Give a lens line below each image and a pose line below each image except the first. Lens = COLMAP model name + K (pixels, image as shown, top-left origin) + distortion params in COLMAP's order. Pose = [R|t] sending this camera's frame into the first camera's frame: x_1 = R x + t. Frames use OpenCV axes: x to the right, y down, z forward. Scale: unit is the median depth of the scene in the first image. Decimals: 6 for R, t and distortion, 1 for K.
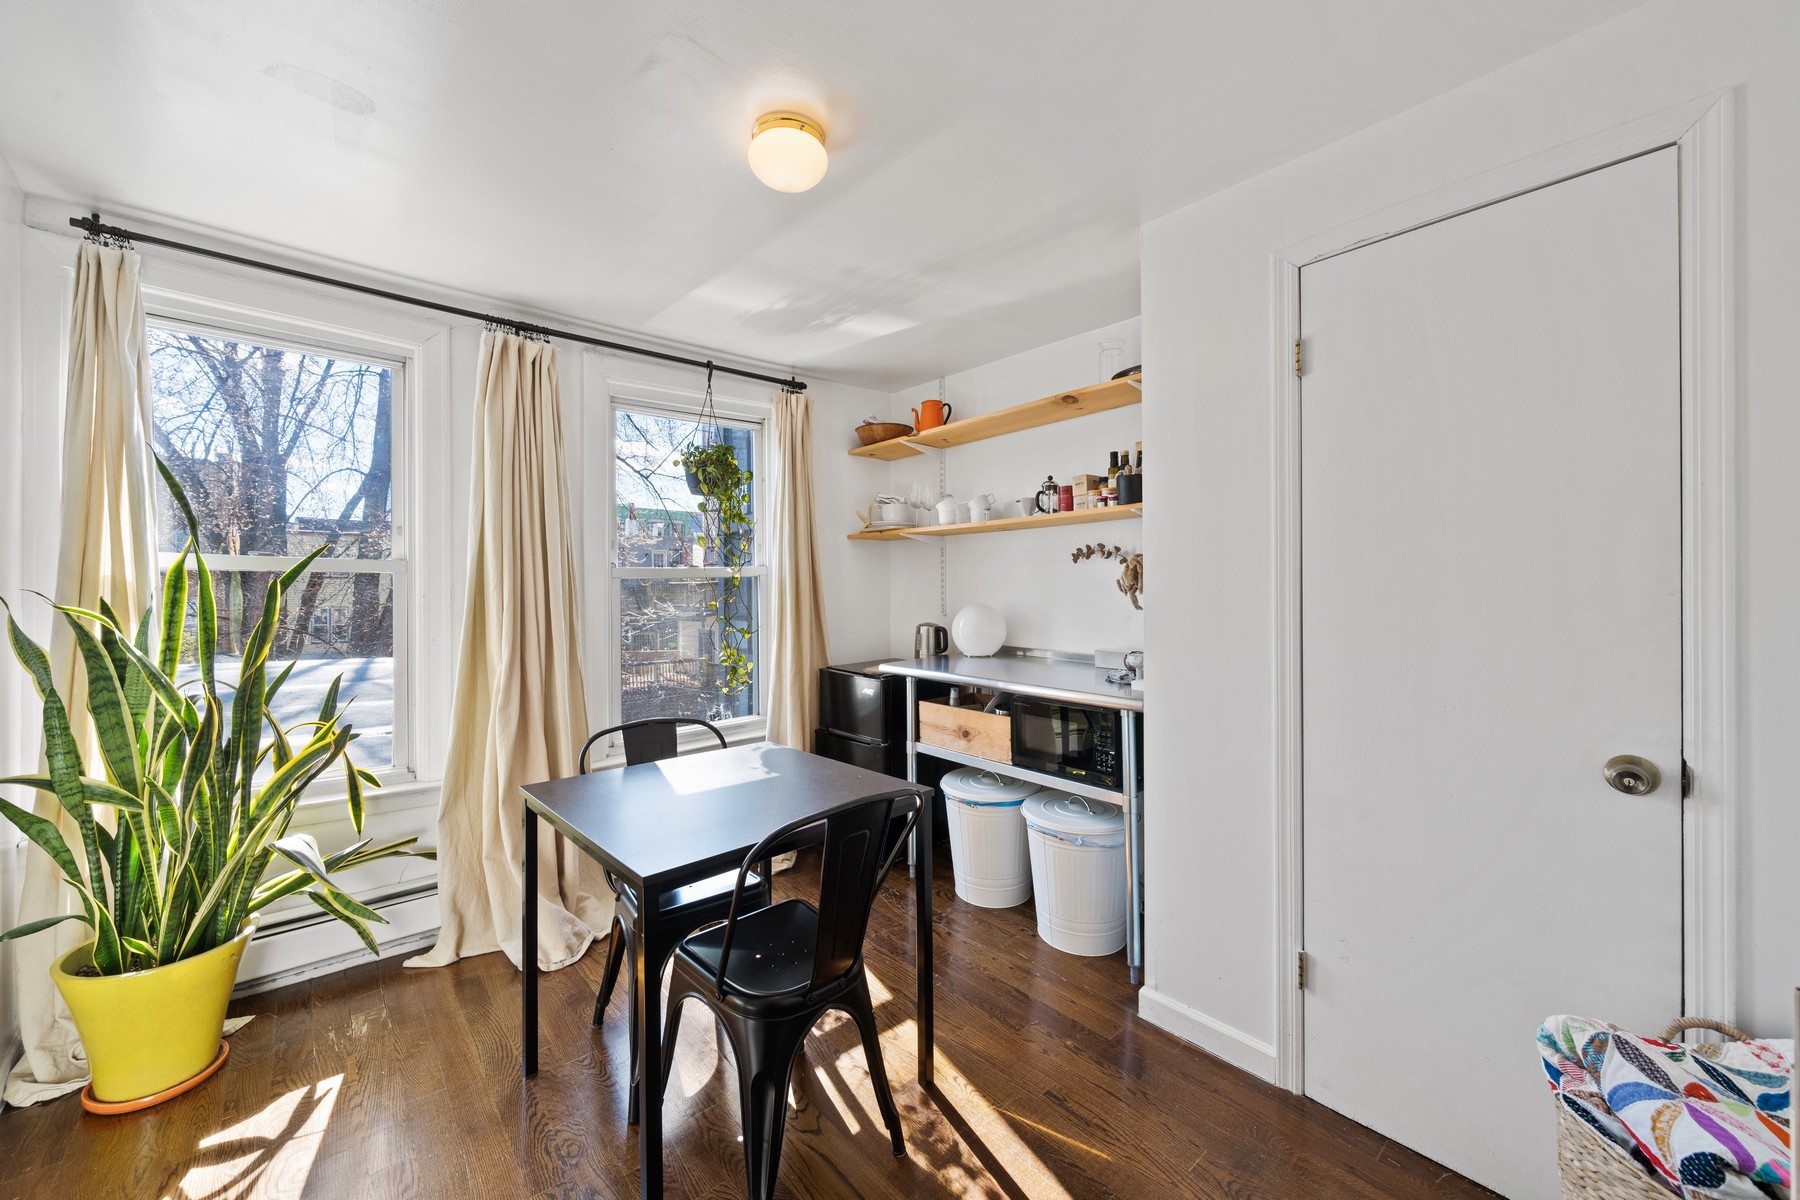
lens RADIAL K [[645.8, 0, 900.4], [0, 645.8, 609.6], [0, 0, 1]] dist [-0.002234, -0.000374]
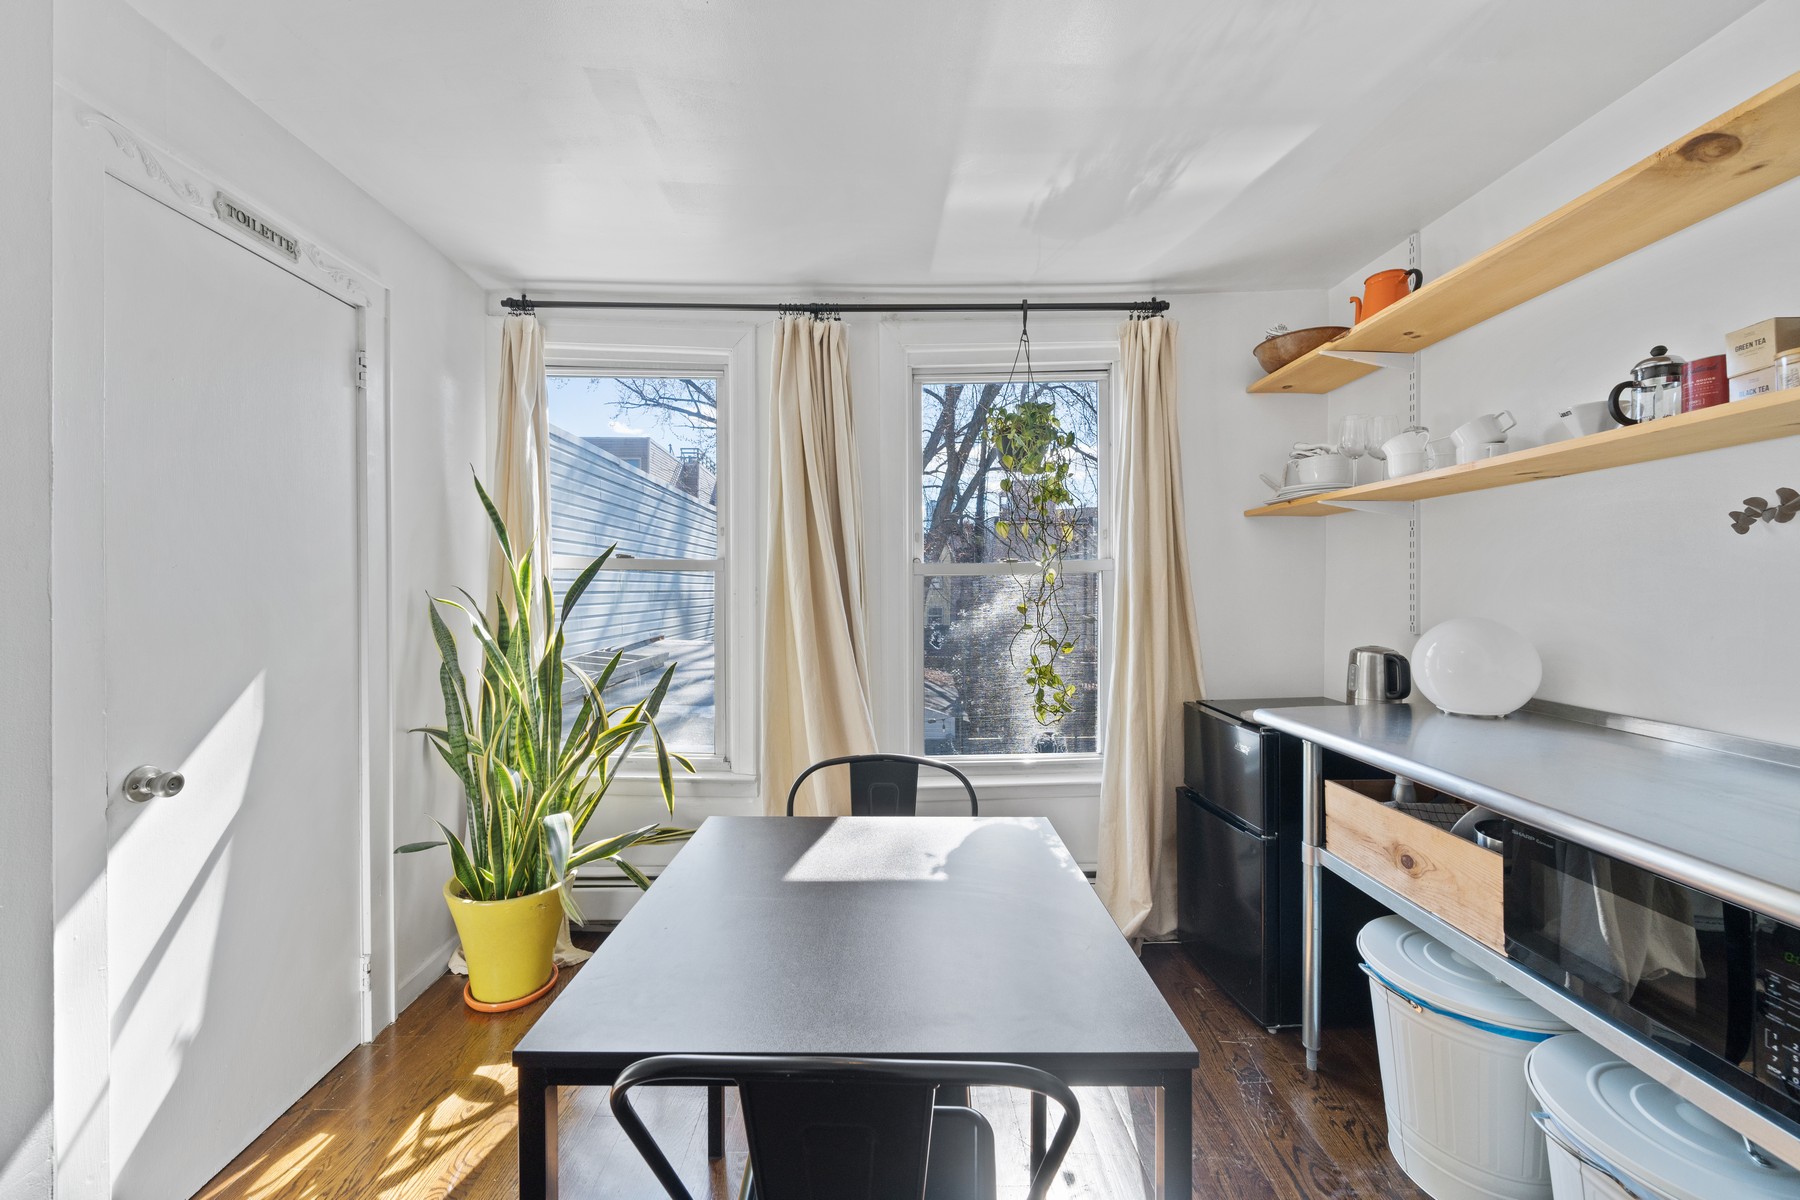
lens RADIAL K [[671.2, 0, 899.4], [0, 671.2, 602.7], [0, 0, 1]] dist [-0.001175, -0.000339]
pose [[0.766985, 0.018940, -0.641385, 0.121109], [-0.026218, 0.999655, -0.001832, -0.009036], [0.641129, 0.018220, 0.767217, 0.277967]]
